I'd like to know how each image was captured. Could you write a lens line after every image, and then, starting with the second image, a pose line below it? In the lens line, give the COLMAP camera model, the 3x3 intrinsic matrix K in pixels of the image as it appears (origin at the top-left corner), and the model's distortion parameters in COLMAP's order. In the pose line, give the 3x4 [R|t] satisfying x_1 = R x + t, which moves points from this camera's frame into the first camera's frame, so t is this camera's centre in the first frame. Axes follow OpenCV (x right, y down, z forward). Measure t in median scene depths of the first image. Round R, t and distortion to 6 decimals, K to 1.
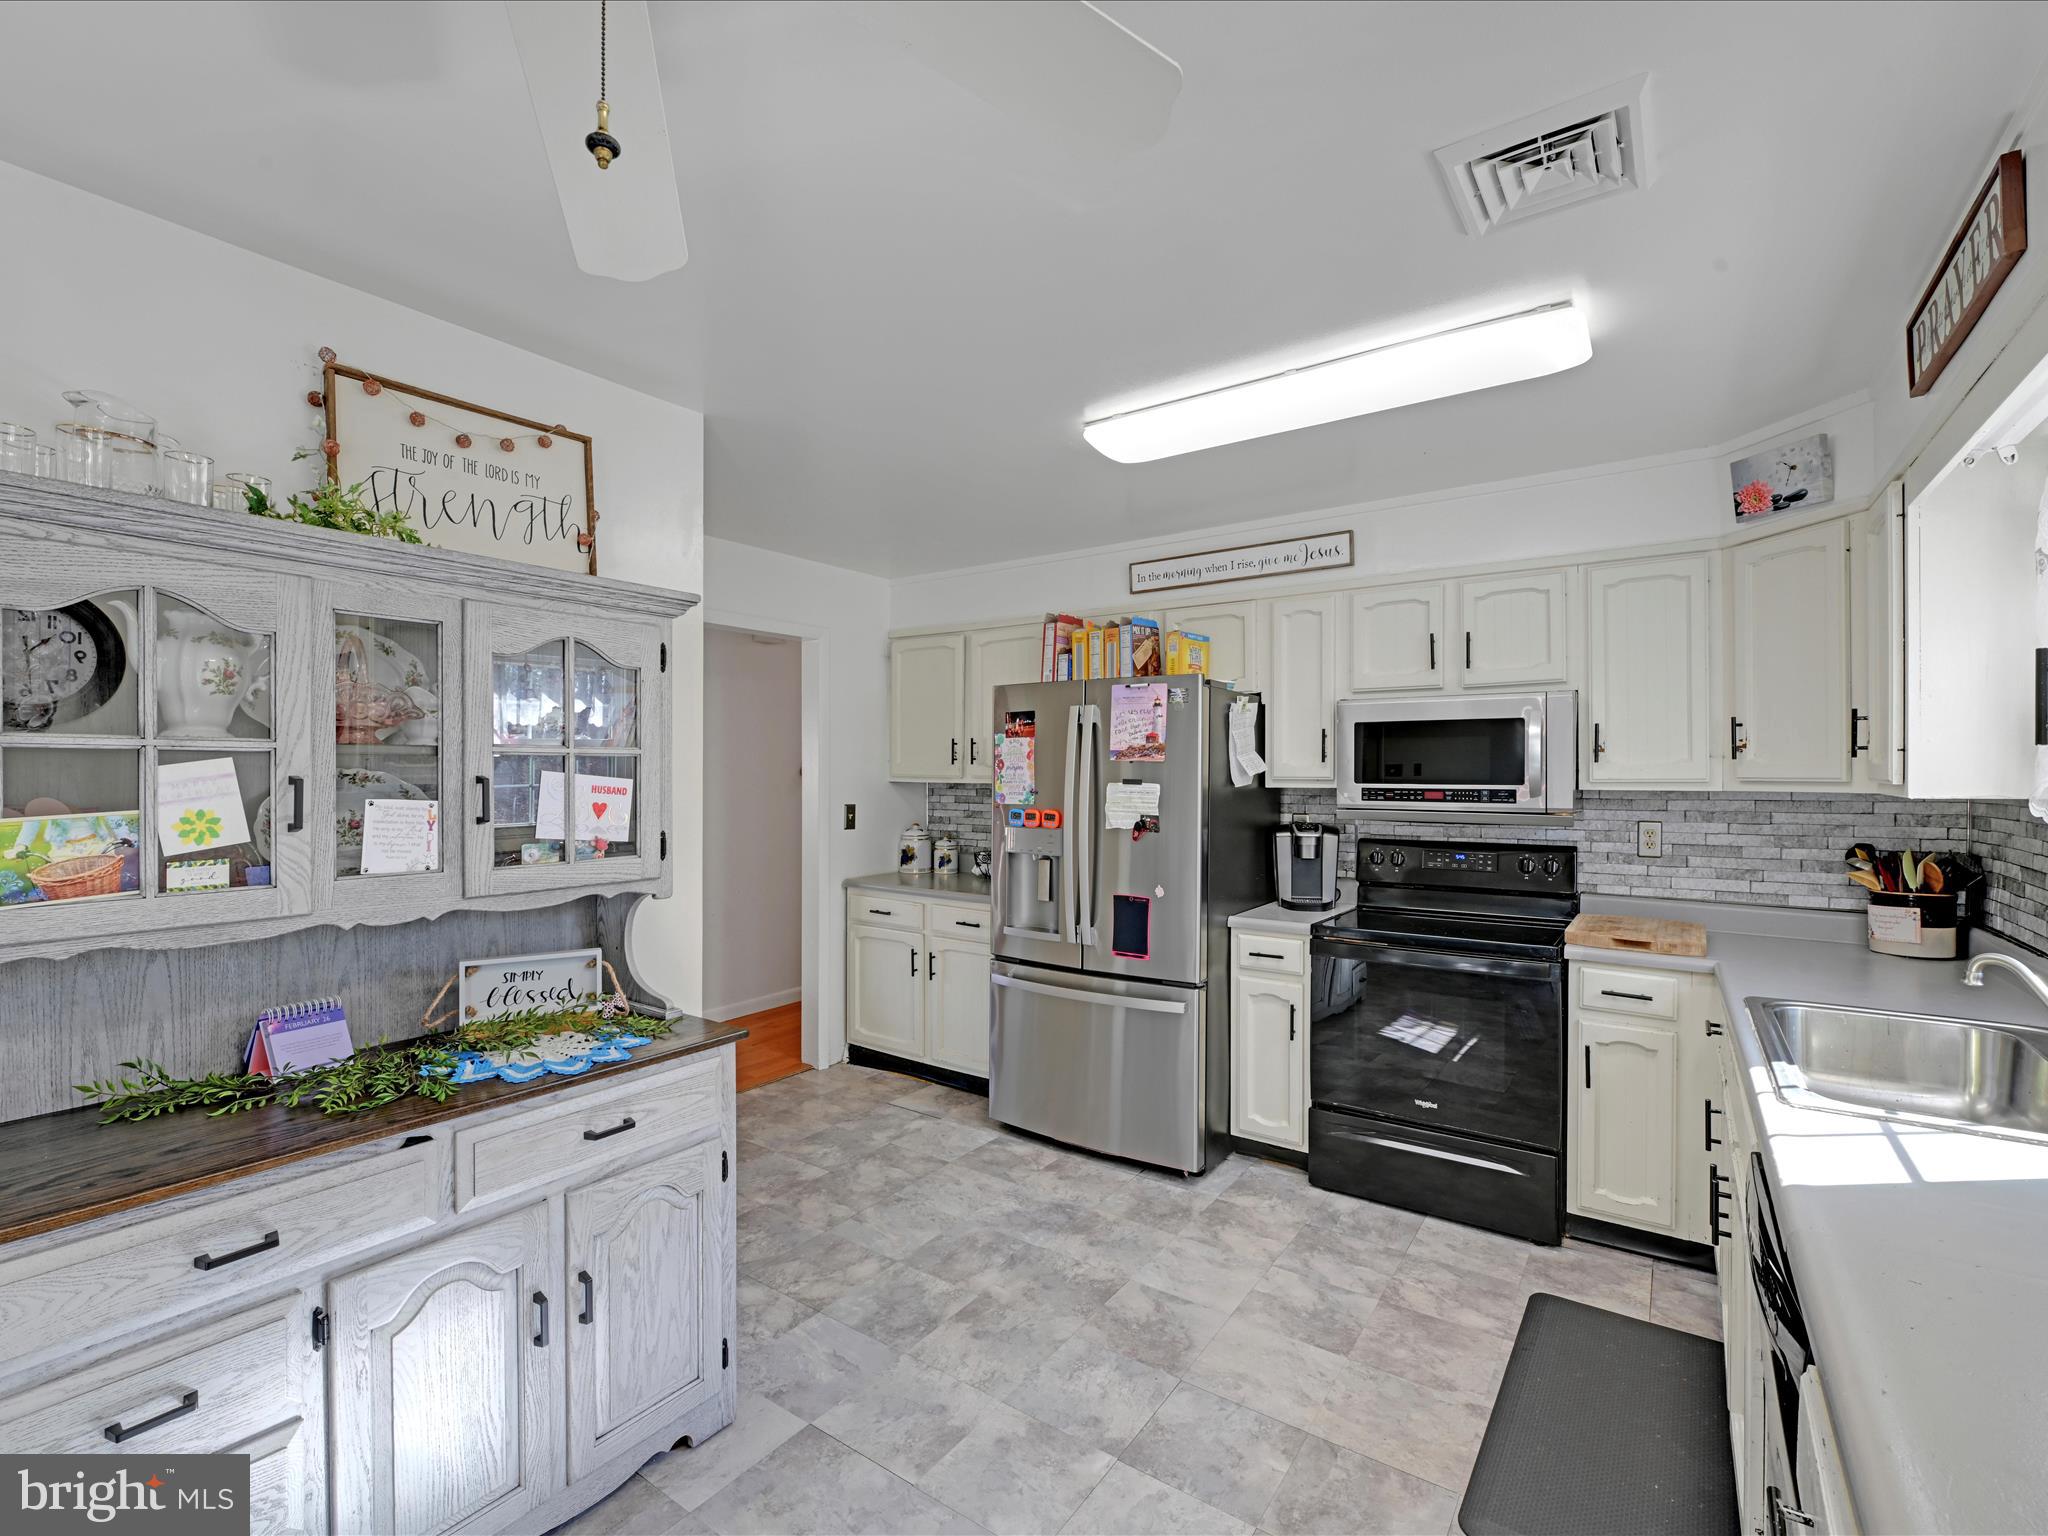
lens RADIAL K [[921.8, 0, 1016.8], [0, 921.8, 776.7], [0, 0, 1]] dist [-0.000293, 0.000066]
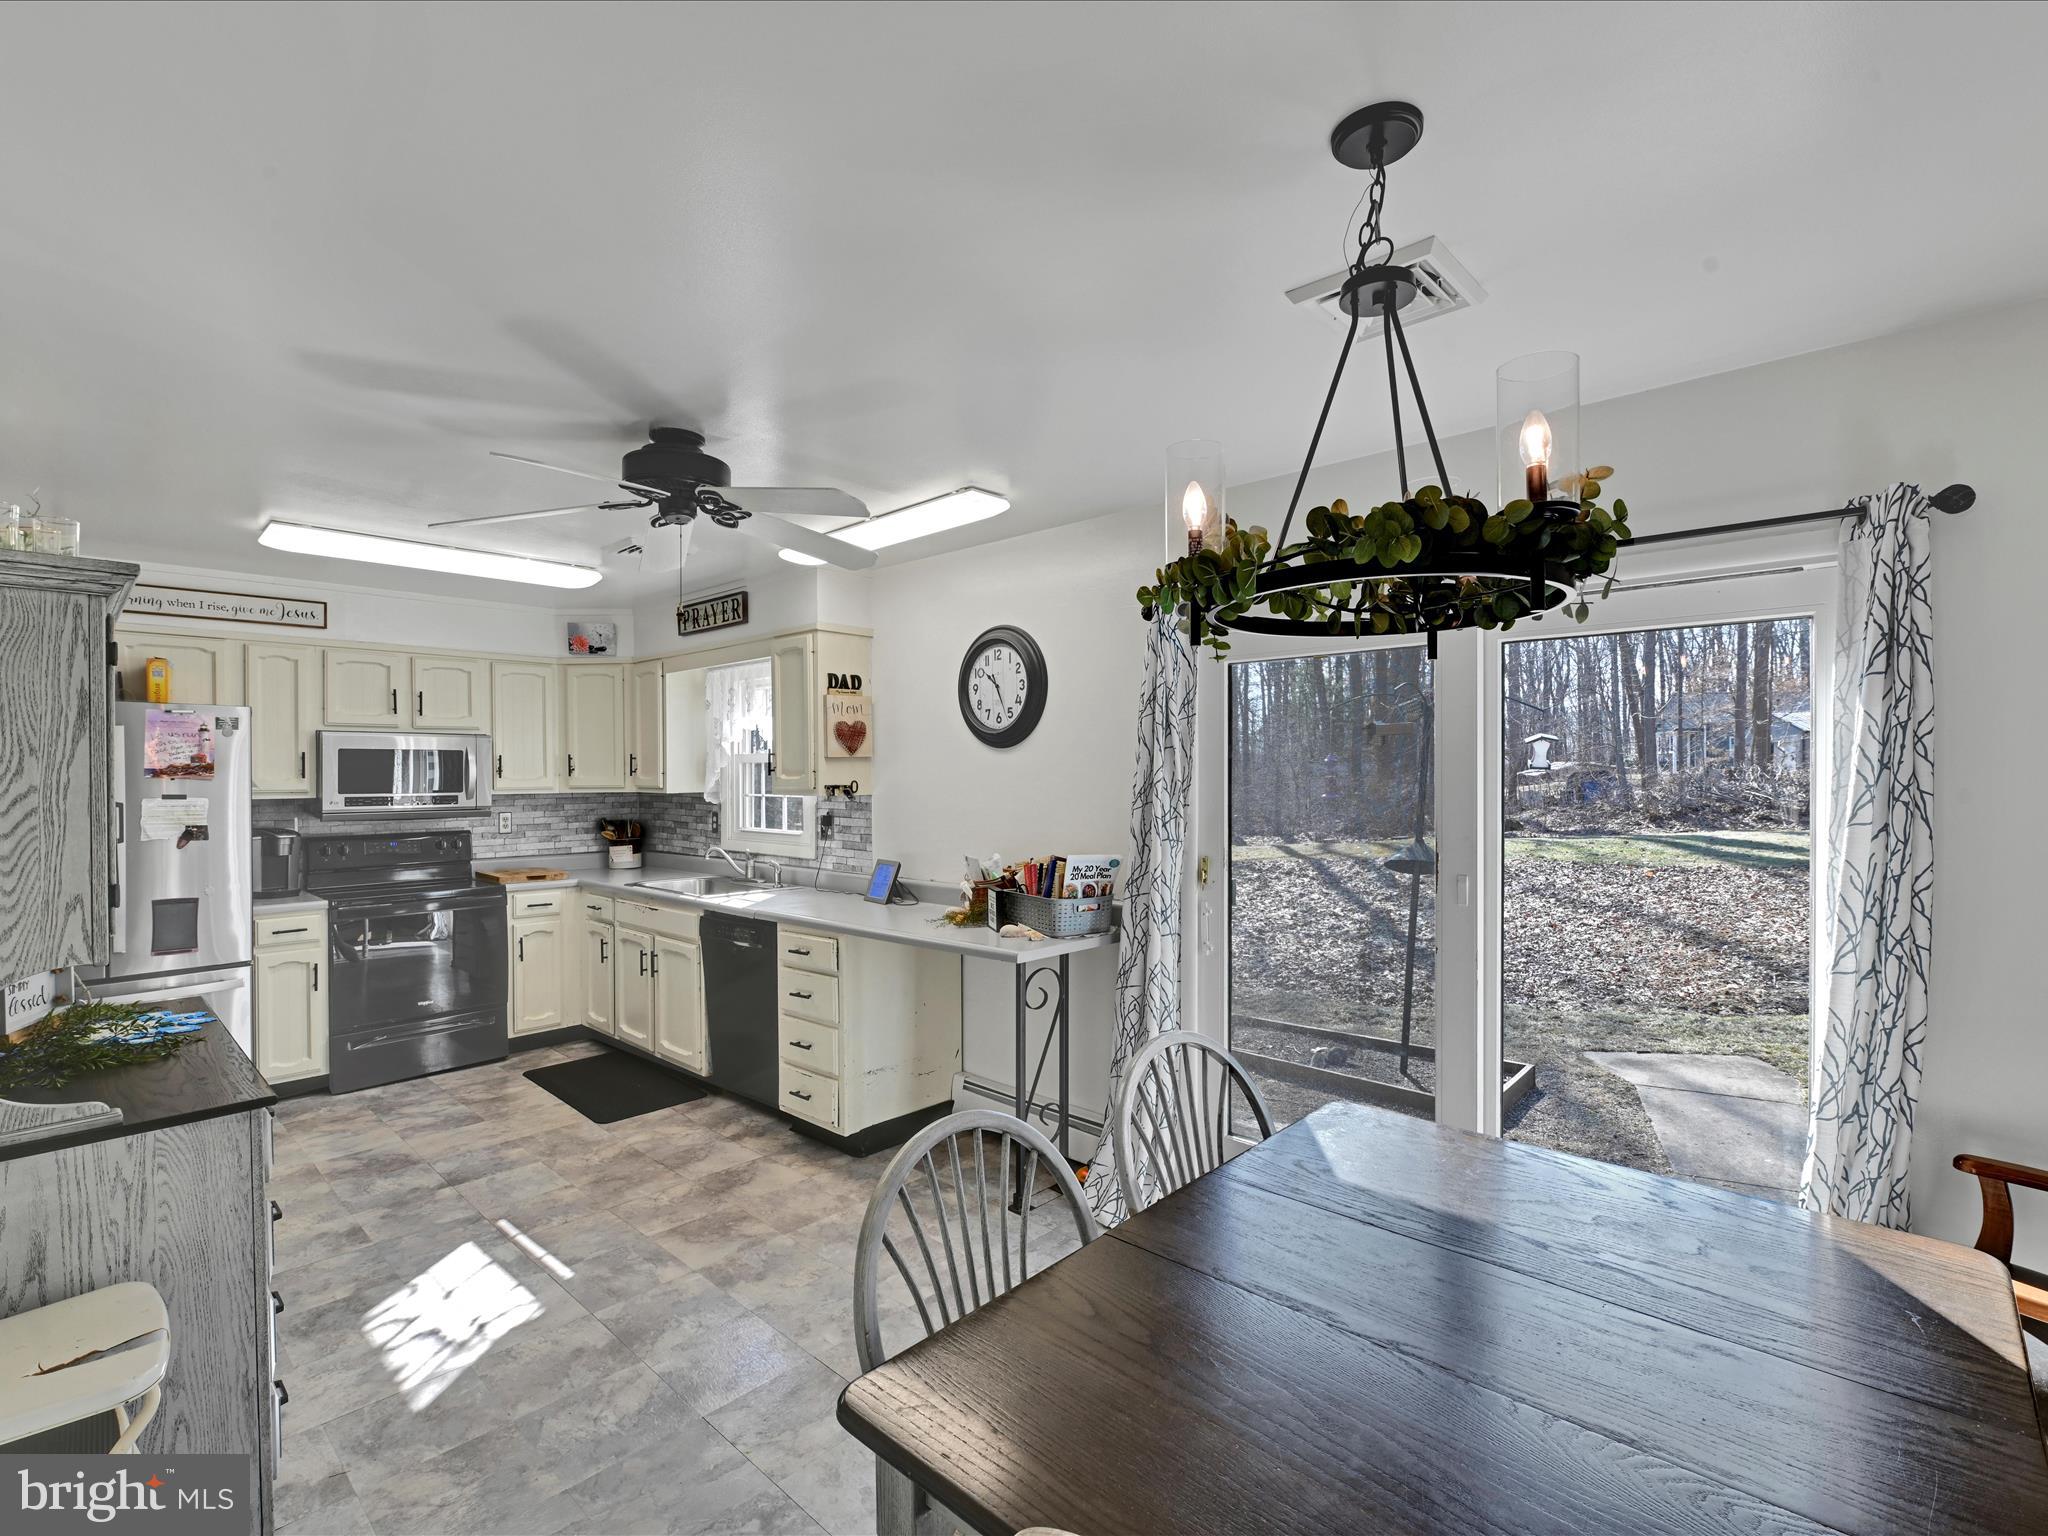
lens RADIAL K [[921.8, 0, 1013.3], [0, 921.8, 774.6], [0, 0, 1]] dist [-0.000293, 0.000066]
pose [[0.155288, -0.001555, 0.987868, -0.918086], [0.009551, 0.999954, 0.000072, -0.013348], [-0.987823, 0.009424, 0.155295, -0.201751]]
